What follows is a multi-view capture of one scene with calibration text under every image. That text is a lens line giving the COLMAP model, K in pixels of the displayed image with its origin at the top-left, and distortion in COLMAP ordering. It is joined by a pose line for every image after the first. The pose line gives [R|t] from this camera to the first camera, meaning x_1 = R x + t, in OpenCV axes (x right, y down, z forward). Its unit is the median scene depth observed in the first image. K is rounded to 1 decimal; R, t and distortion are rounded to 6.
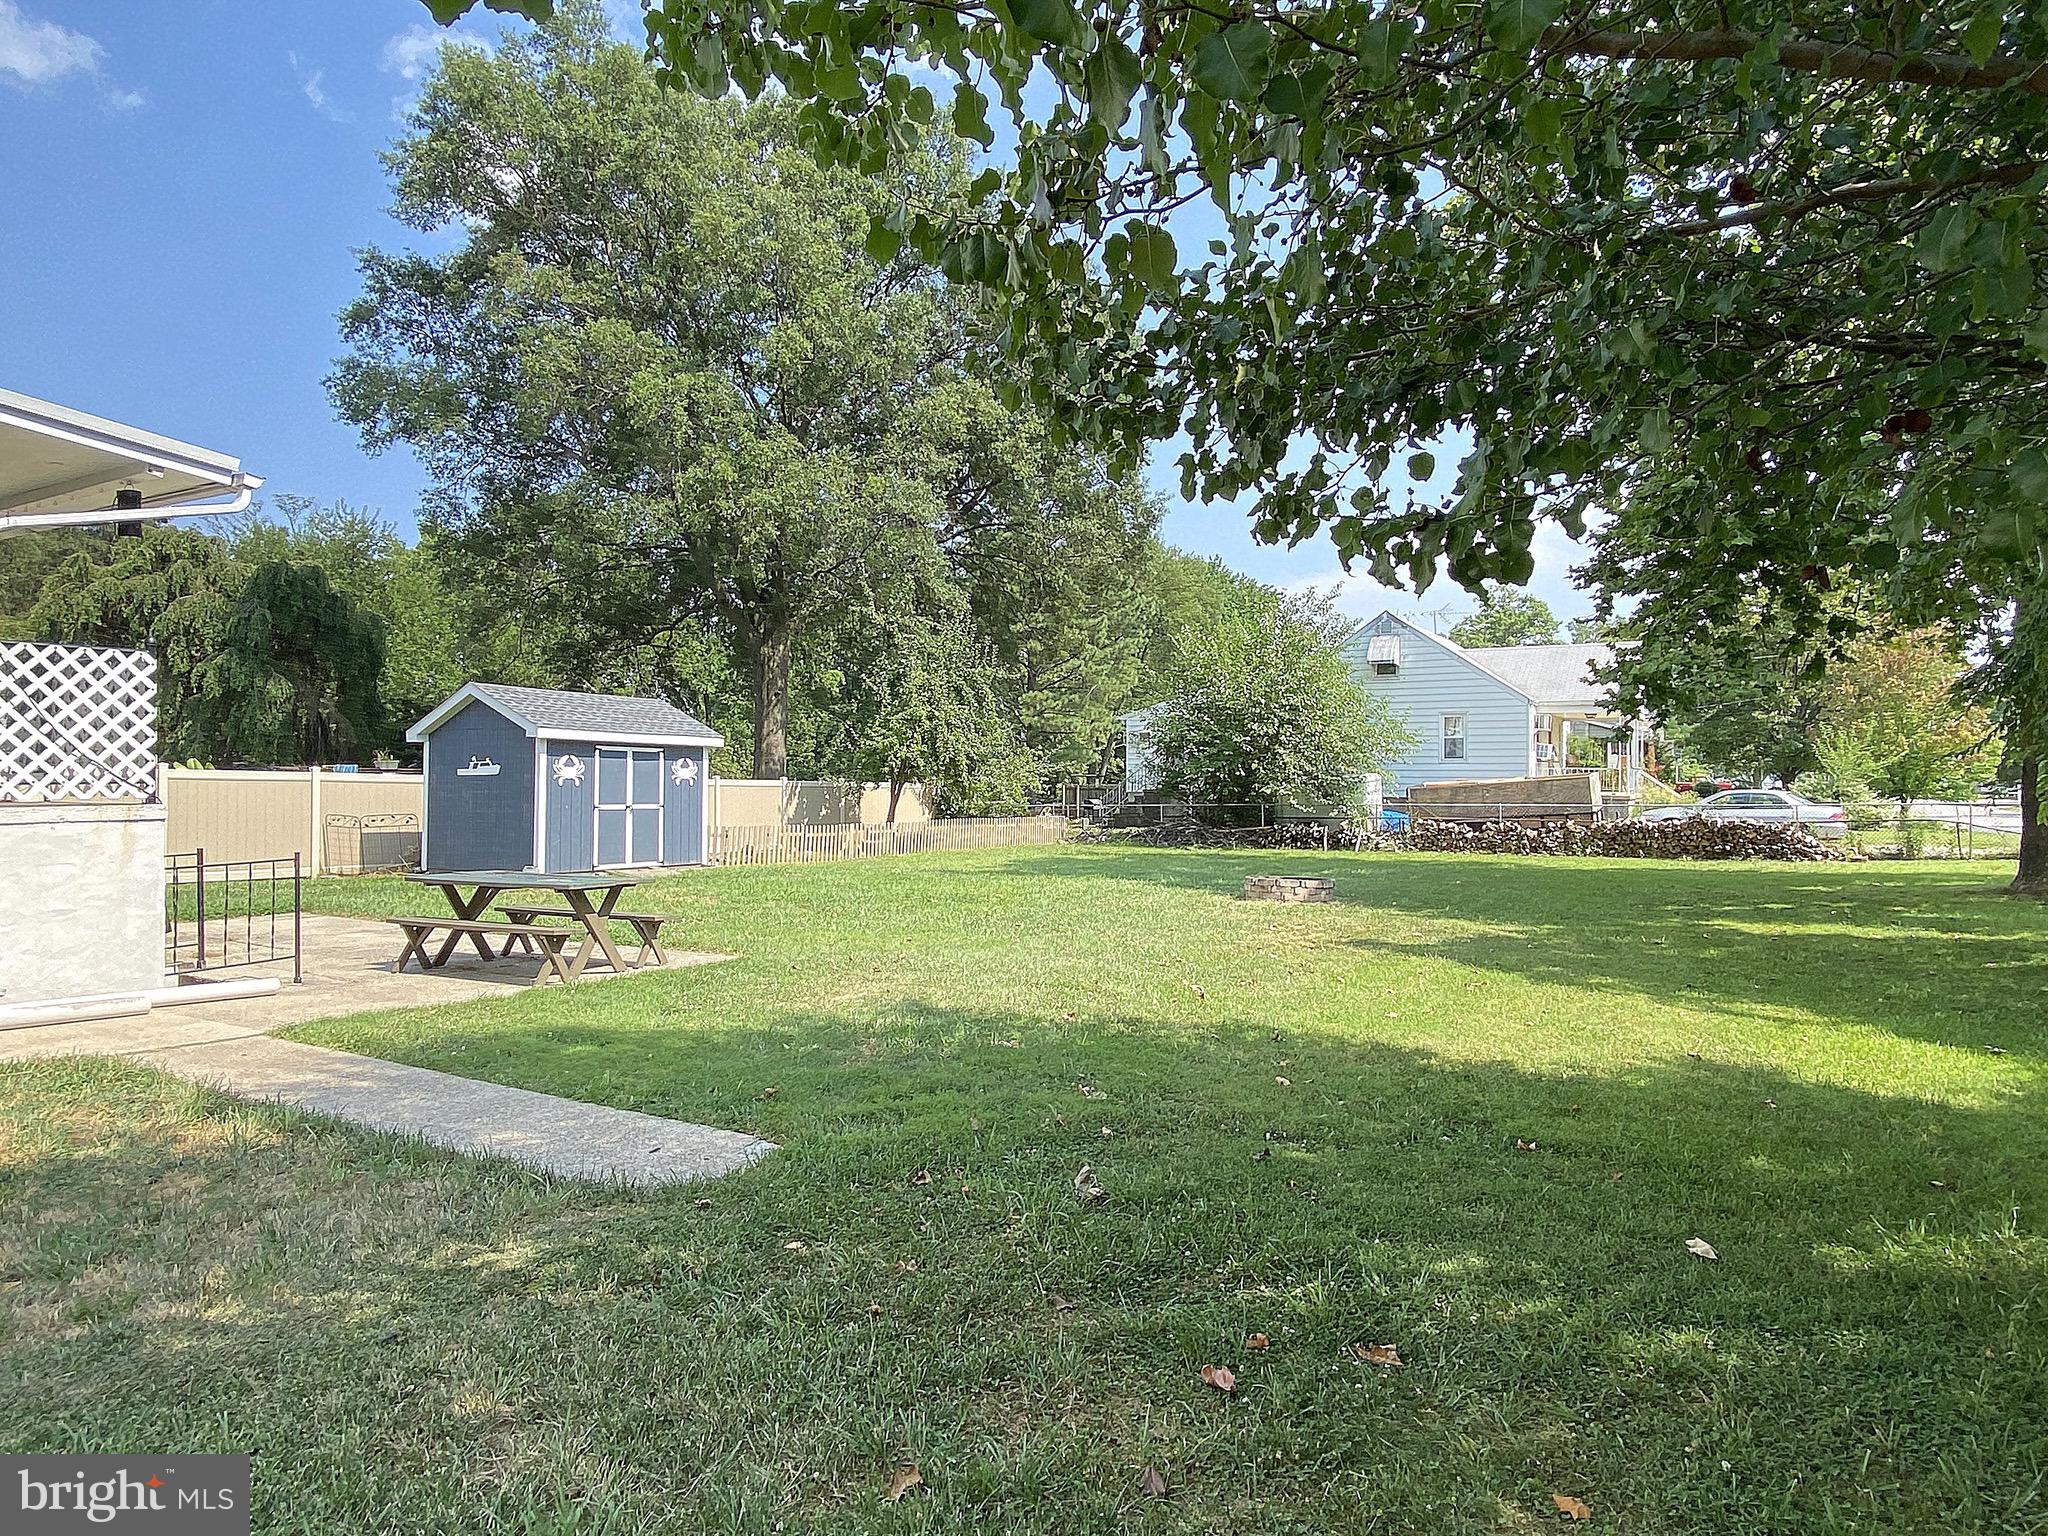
lens RADIAL K [[1193.8, 0, 1022.8], [0, 1193.8, 755.9], [0, 0, 1]] dist [0.101633, -0.120113]
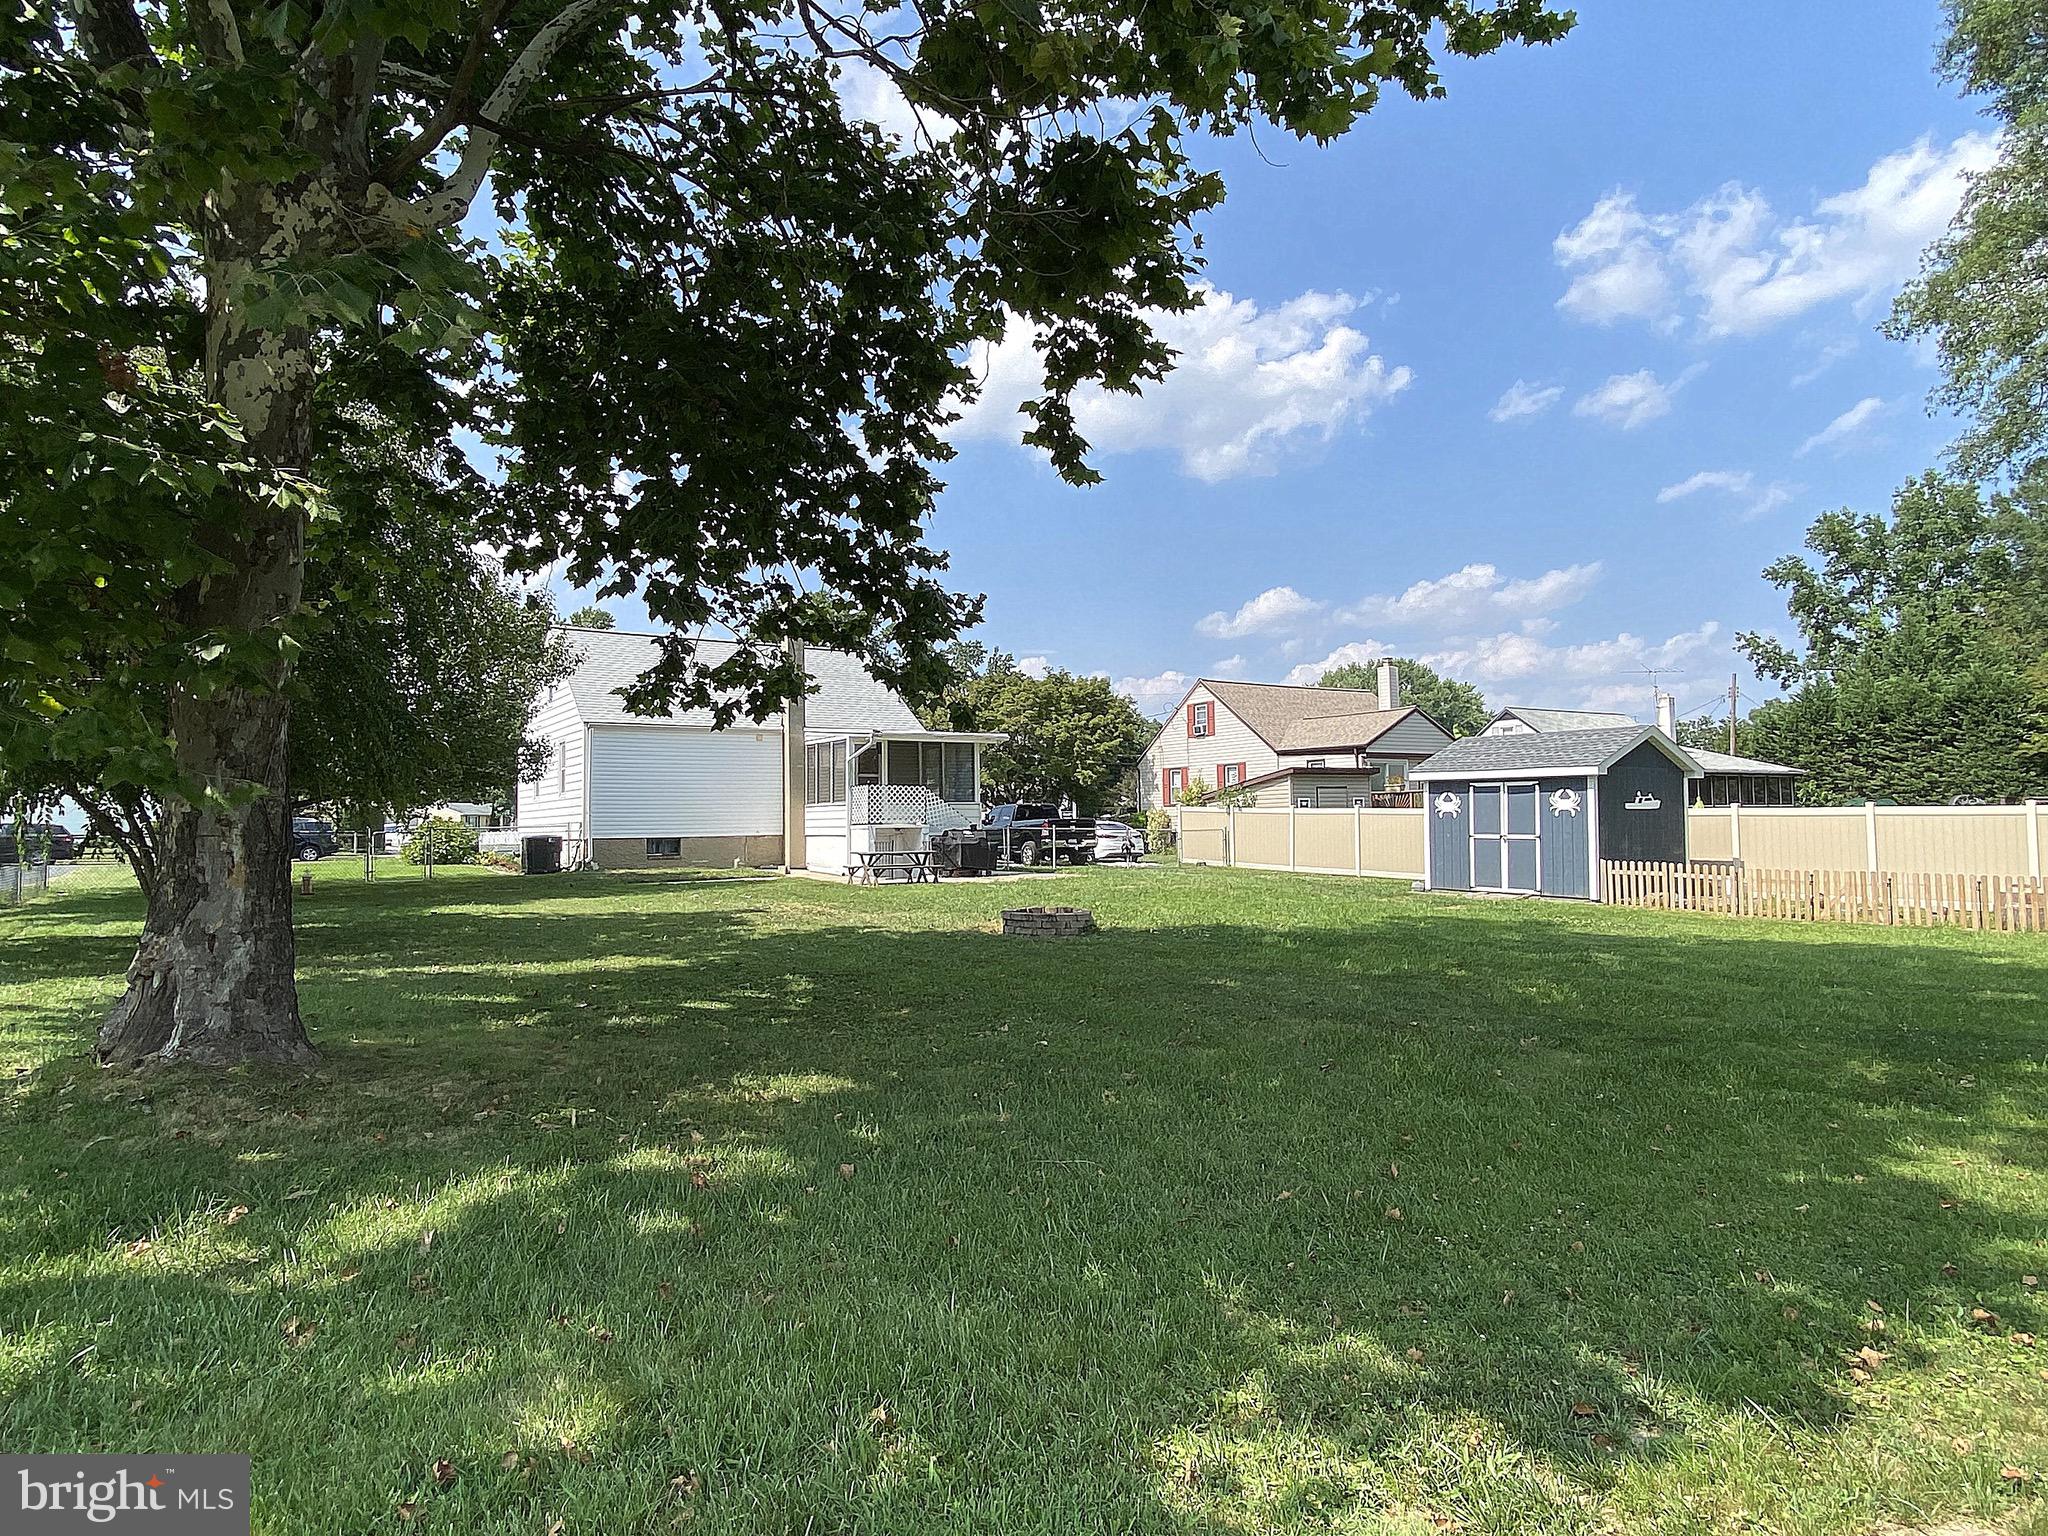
lens RADIAL K [[1193.8, 0, 1022.8], [0, 1193.8, 755.9], [0, 0, 1]] dist [0.101633, -0.120113]
pose [[-0.463174, -0.048323, -0.884949, 0.848259], [0.026370, 0.997319, -0.068261, 0.032443], [0.885875, -0.054953, -0.460658, 1.122368]]
